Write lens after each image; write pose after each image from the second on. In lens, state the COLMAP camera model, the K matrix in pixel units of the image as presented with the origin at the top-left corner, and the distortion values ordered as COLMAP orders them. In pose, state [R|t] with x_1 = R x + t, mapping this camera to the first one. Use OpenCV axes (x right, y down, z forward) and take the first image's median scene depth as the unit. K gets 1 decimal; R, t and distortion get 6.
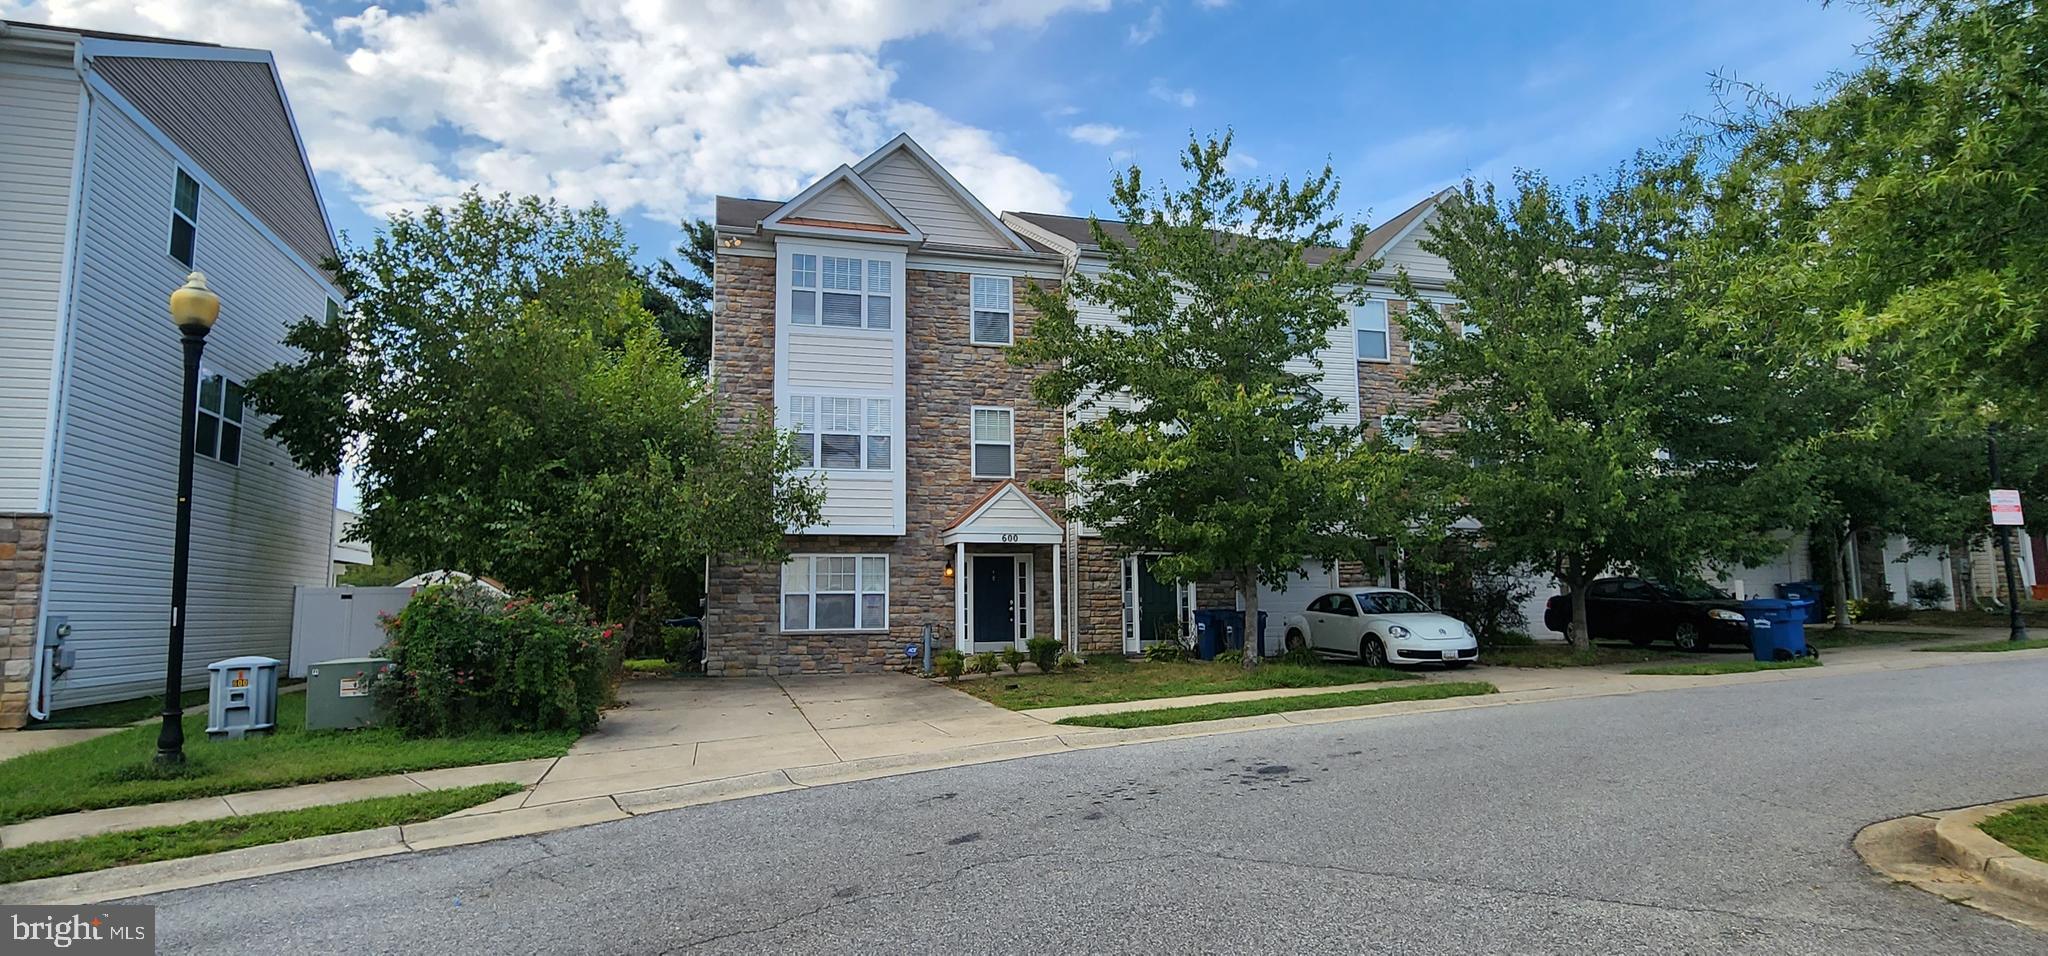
lens RADIAL K [[1086.6, 0, 1011.9], [0, 1086.6, 481.5], [0, 0, 1]] dist [0.004255, -0.003580]
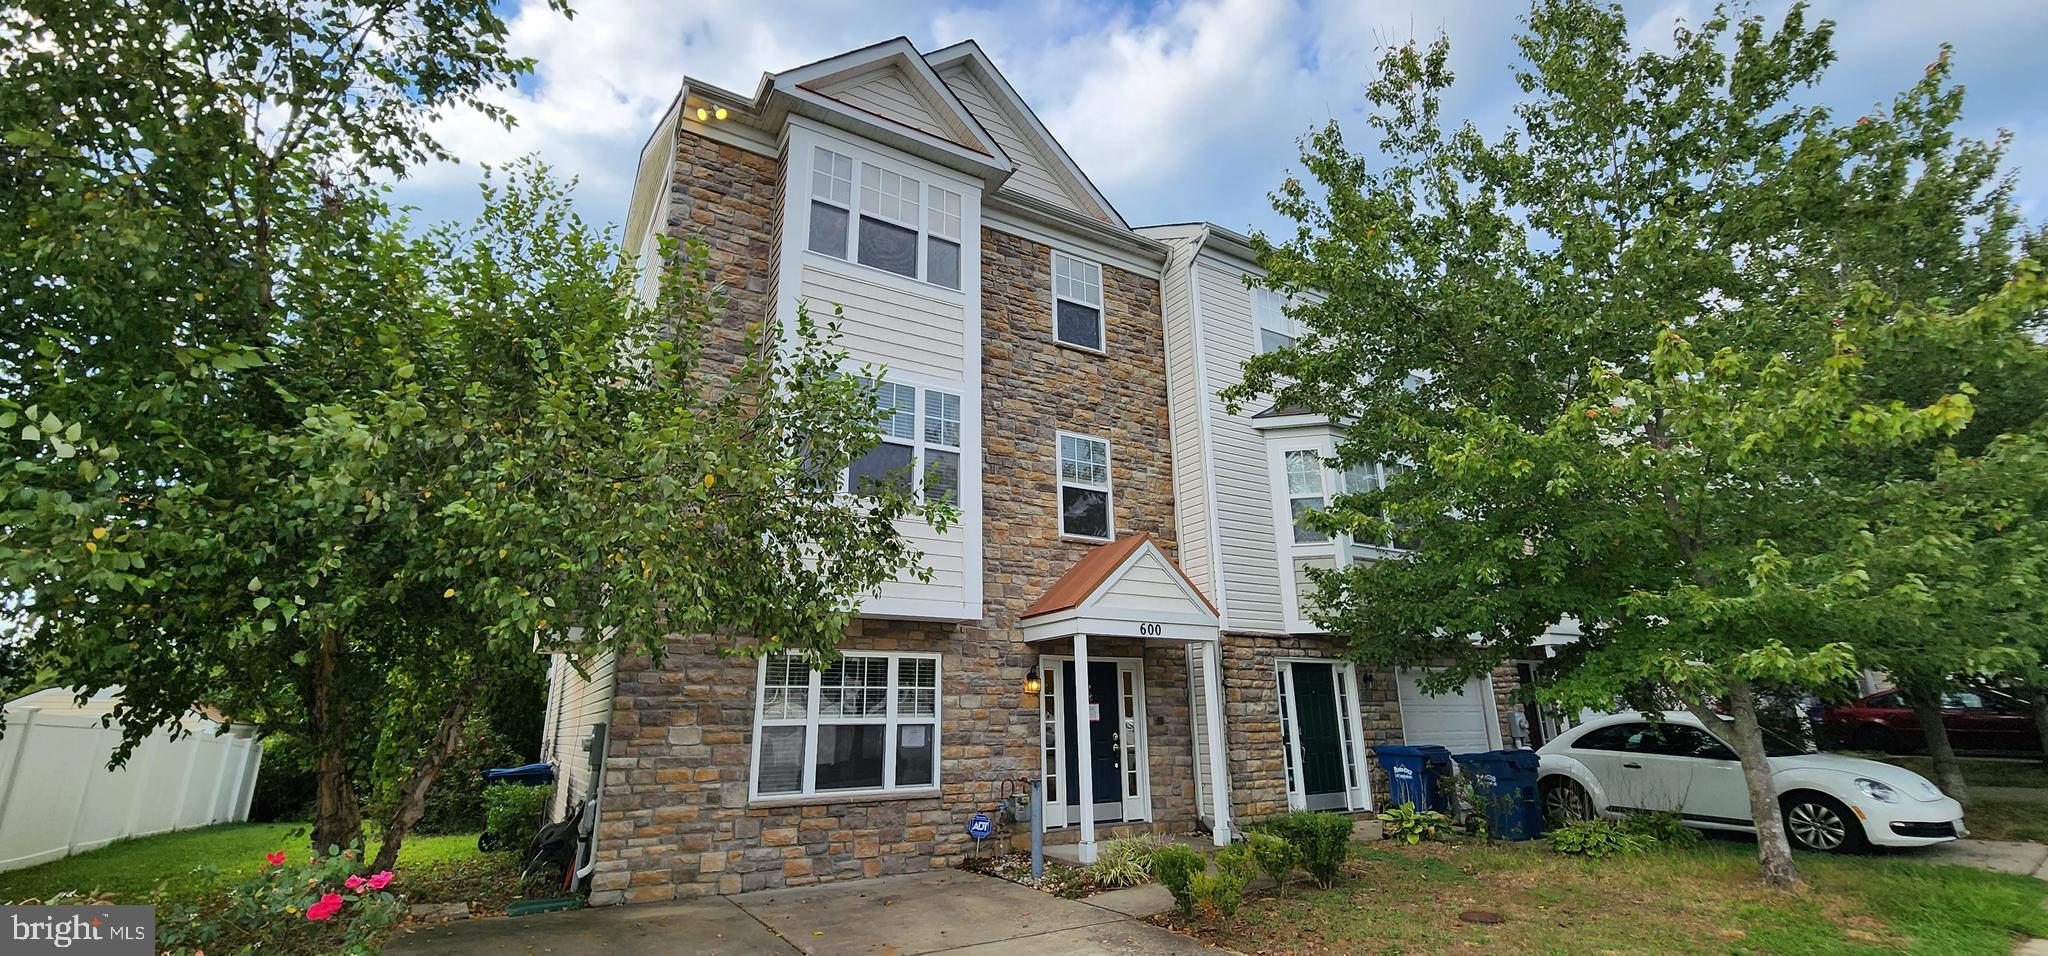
lens RADIAL K [[864.9, 0, 1033.9], [0, 864.9, 470.5], [0, 0, 1]] dist [0.006463, -0.000107]
pose [[0.965146, 0.069717, 0.252256, -0.192278], [-0.025374, 0.984252, -0.174940, 0.050497], [-0.260479, 0.162442, 0.951716, 0.532261]]
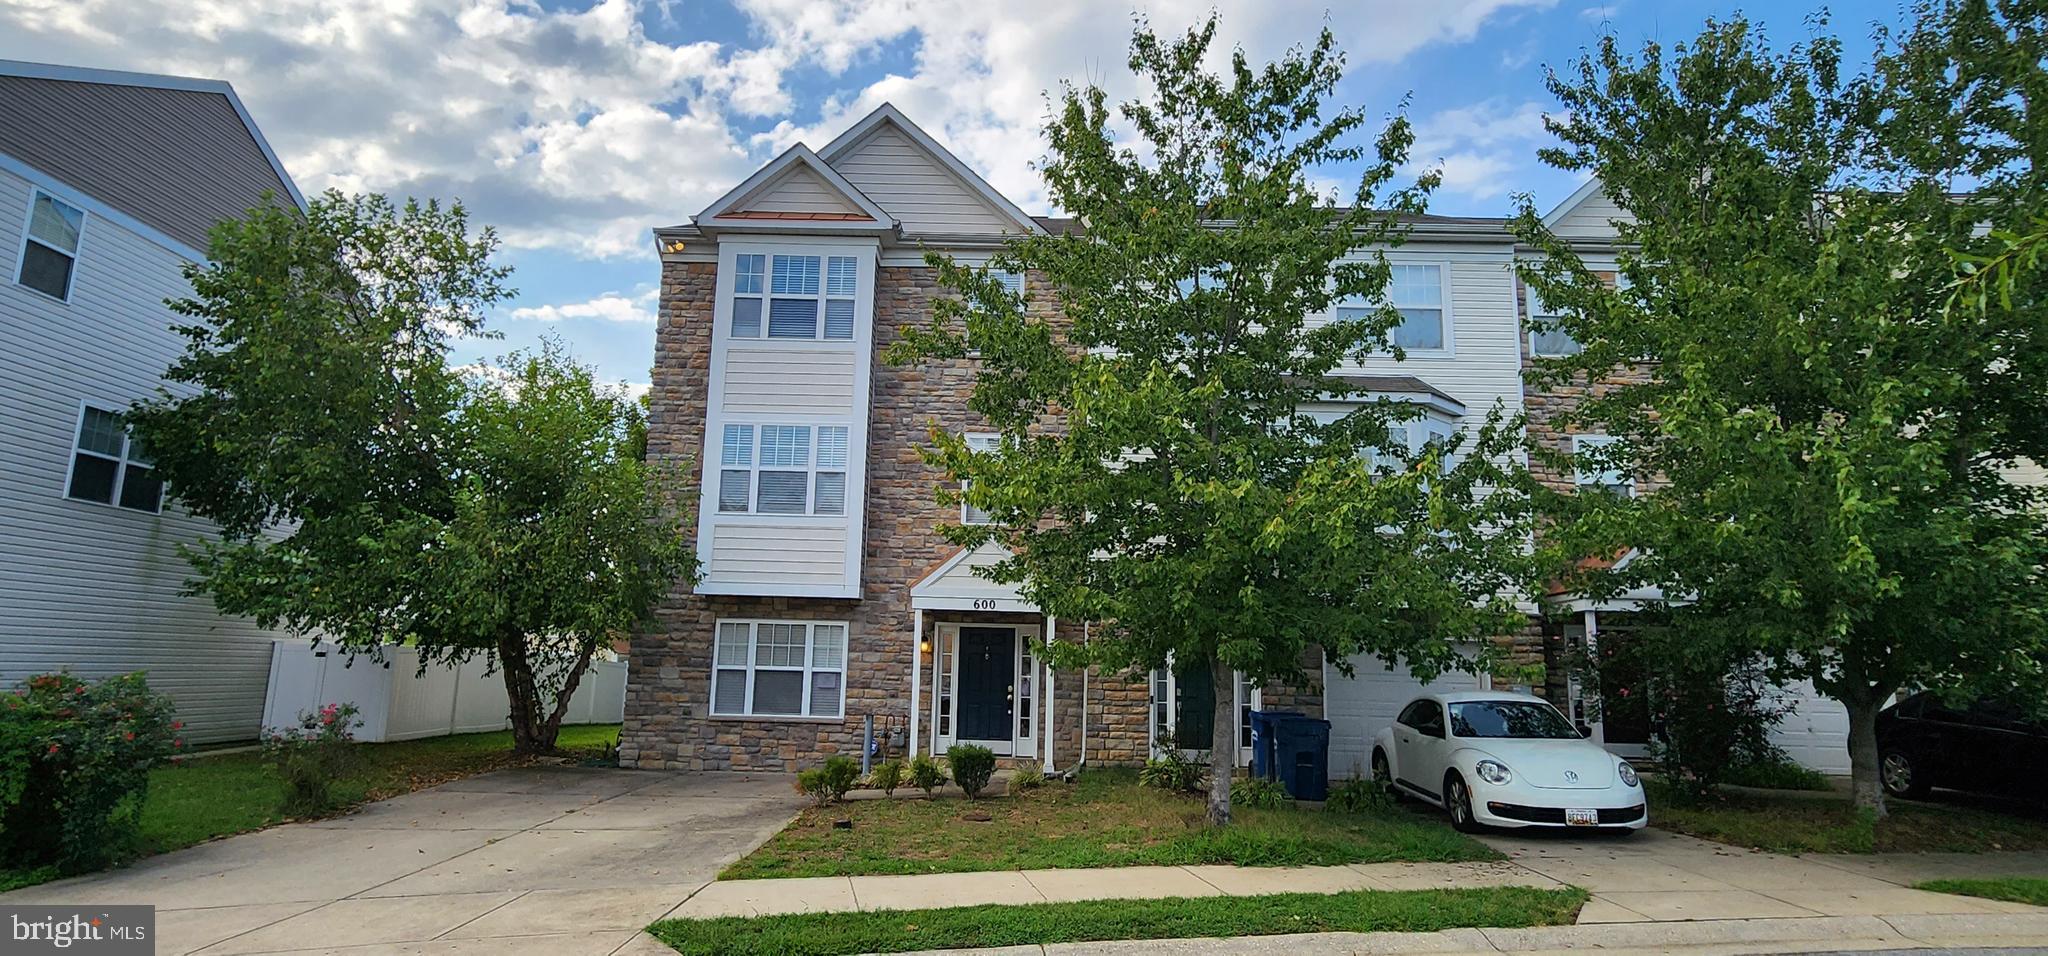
lens RADIAL K [[1086.6, 0, 1009.8], [0, 1086.6, 475.7], [0, 0, 1]] dist [0.004255, -0.003580]
pose [[0.956190, -0.016915, -0.292258, 0.234841], [0.000109, 0.998350, -0.057425, 0.006255], [0.292747, 0.054877, 0.954614, 0.277088]]
